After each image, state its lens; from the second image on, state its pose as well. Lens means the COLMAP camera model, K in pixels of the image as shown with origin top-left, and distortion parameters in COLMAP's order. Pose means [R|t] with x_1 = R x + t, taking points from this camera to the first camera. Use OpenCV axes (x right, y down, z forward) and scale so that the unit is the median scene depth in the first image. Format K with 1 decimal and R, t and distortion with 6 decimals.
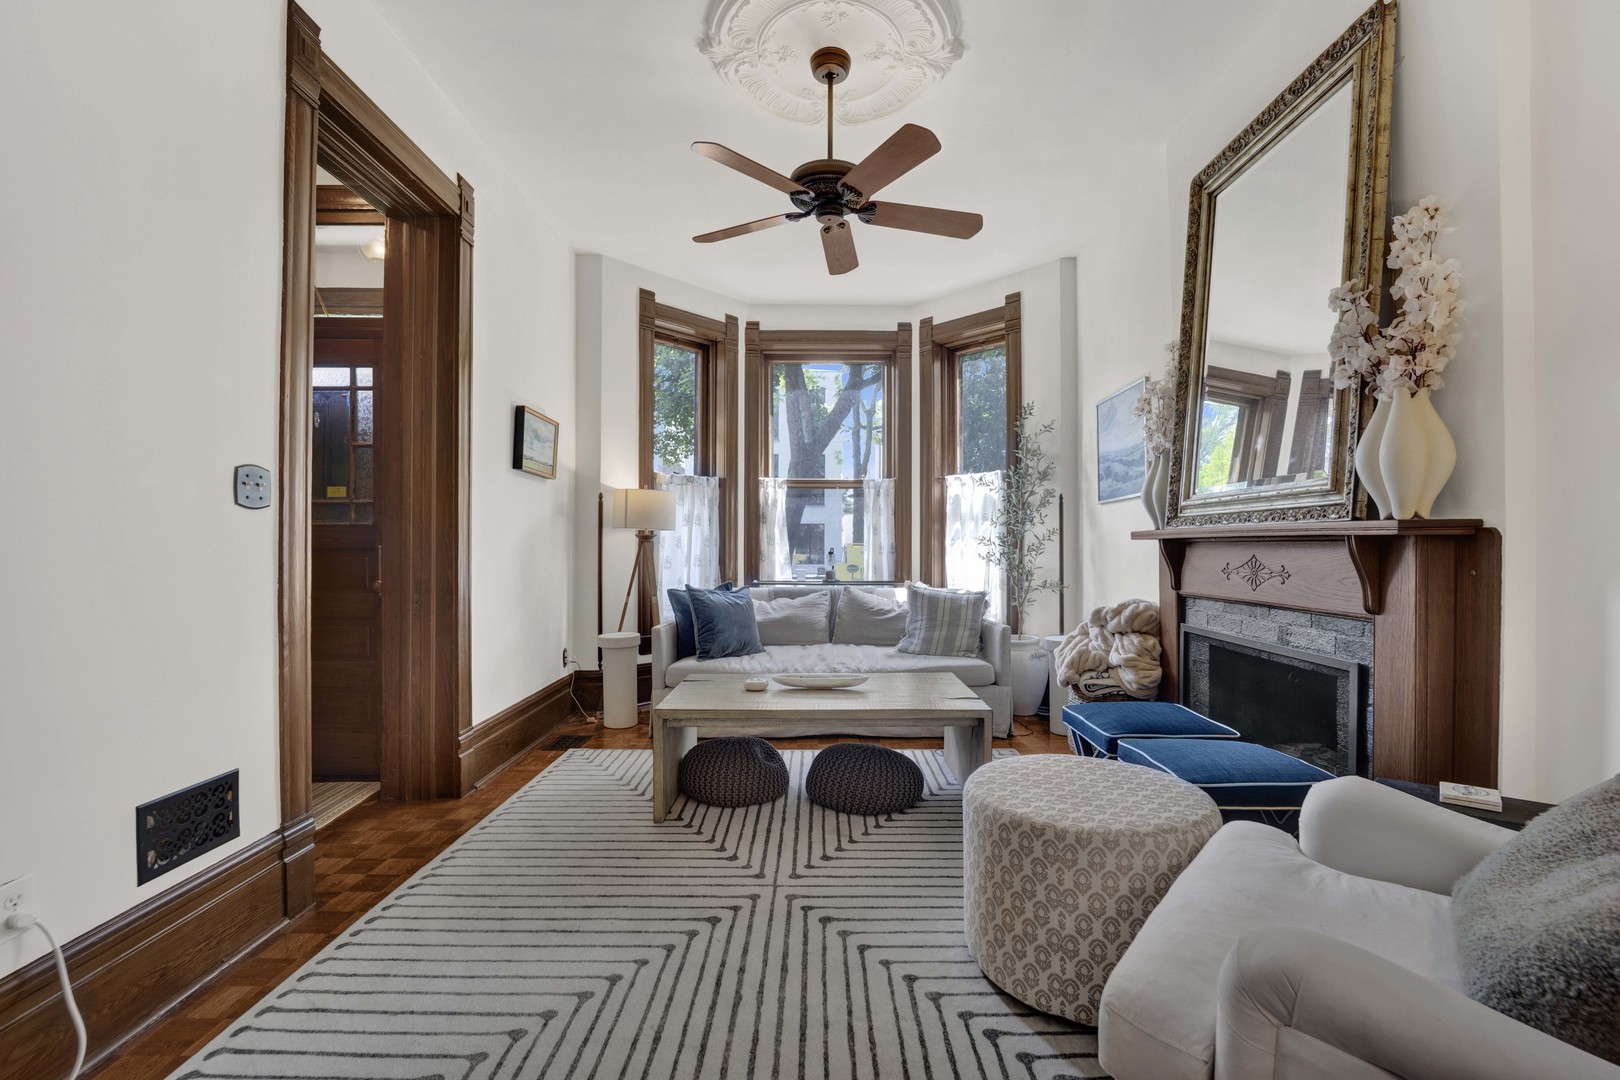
lens RADIAL K [[682.2, 0, 808.3], [0, 682.2, 534.5], [0, 0, 1]] dist [-0.030063, 0.000260]
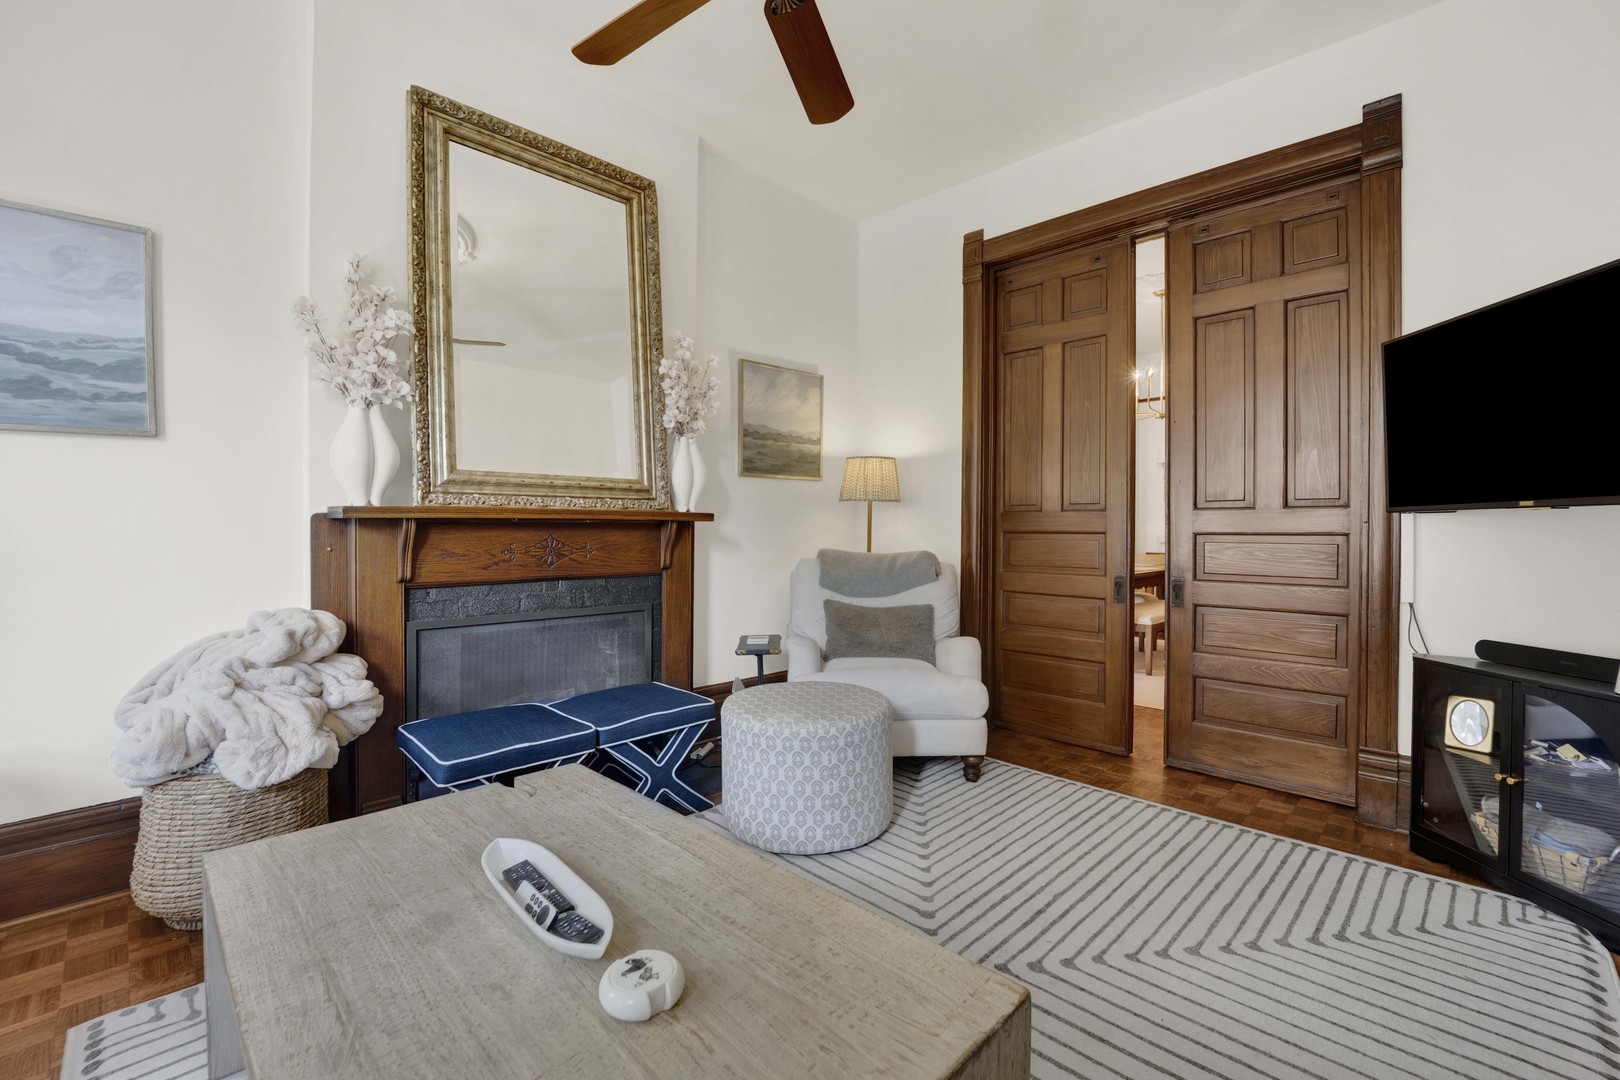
lens RADIAL K [[682.2, 0, 808.3], [0, 682.2, 534.5], [0, 0, 1]] dist [-0.030063, 0.000260]
pose [[-0.710495, -0.008955, 0.703645, -0.594497], [-0.010049, 0.999946, 0.002579, 0.026706], [-0.703630, -0.005238, -0.710547, 2.035072]]
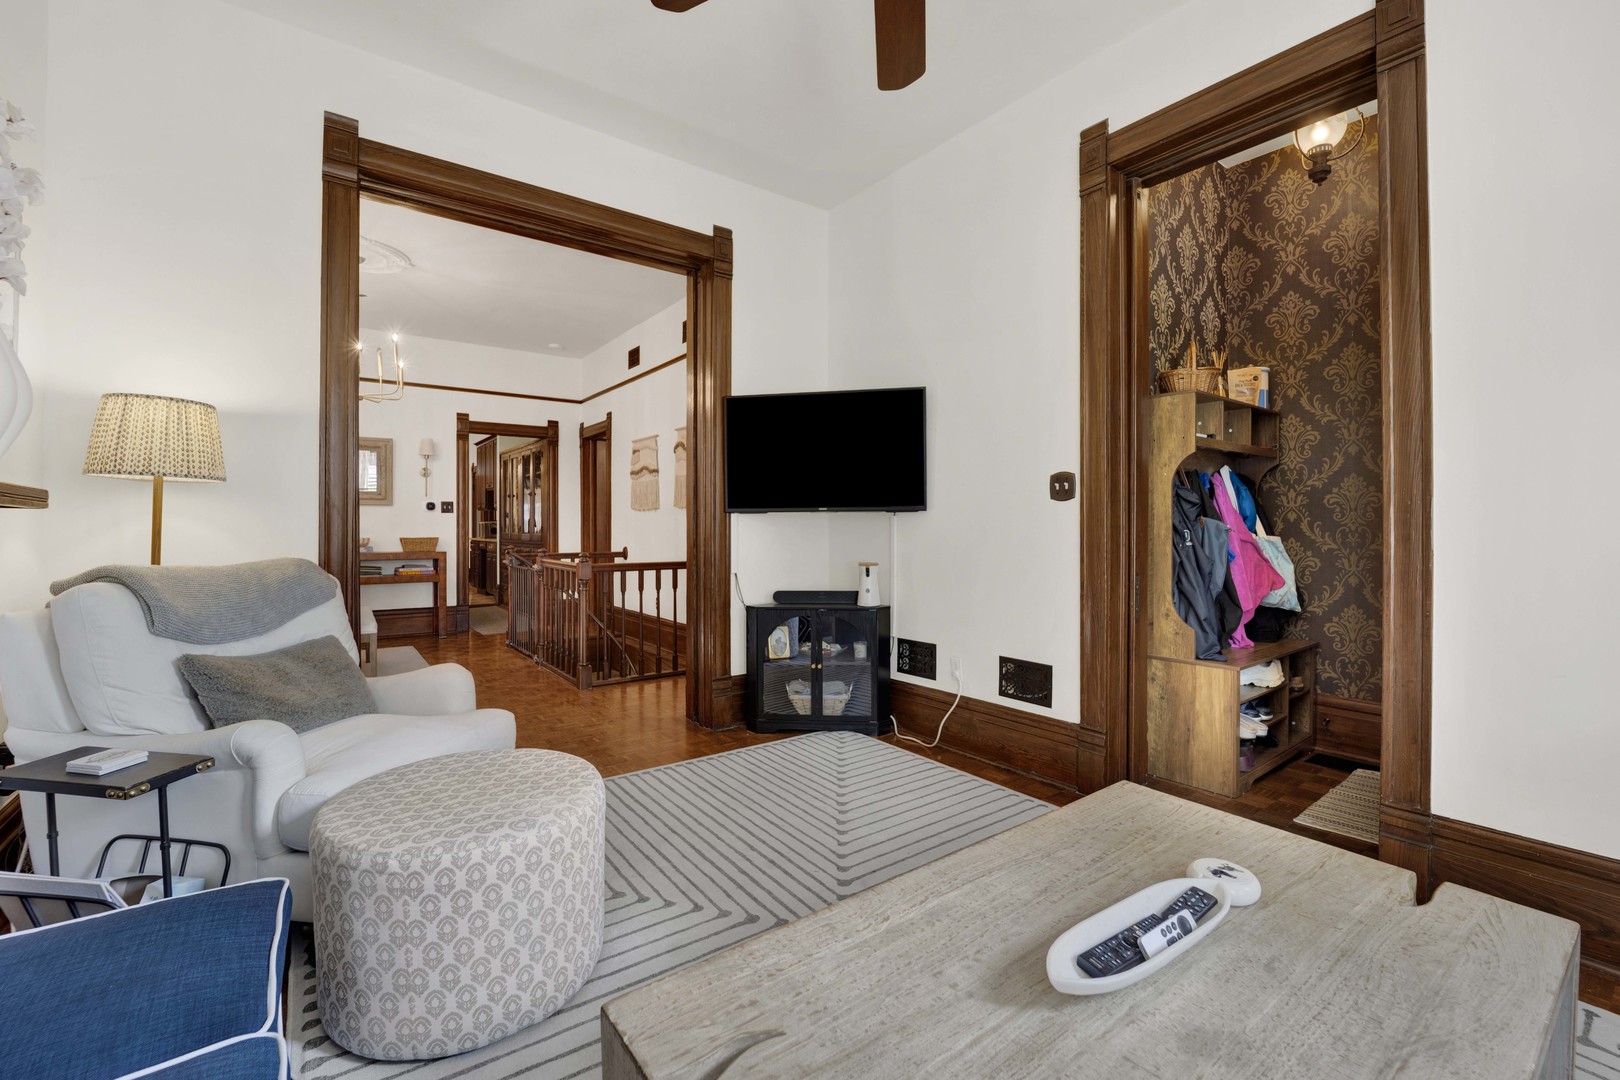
lens RADIAL K [[691.1, 0, 818.6], [0, 691.1, 530.0], [0, 0, 1]] dist [-0.024640, 0.000126]
pose [[-0.796841, 0.004350, -0.604174, 0.597188], [0.005661, 0.999984, -0.000267, 0.027561], [0.604163, -0.003633, -0.796853, 2.051245]]
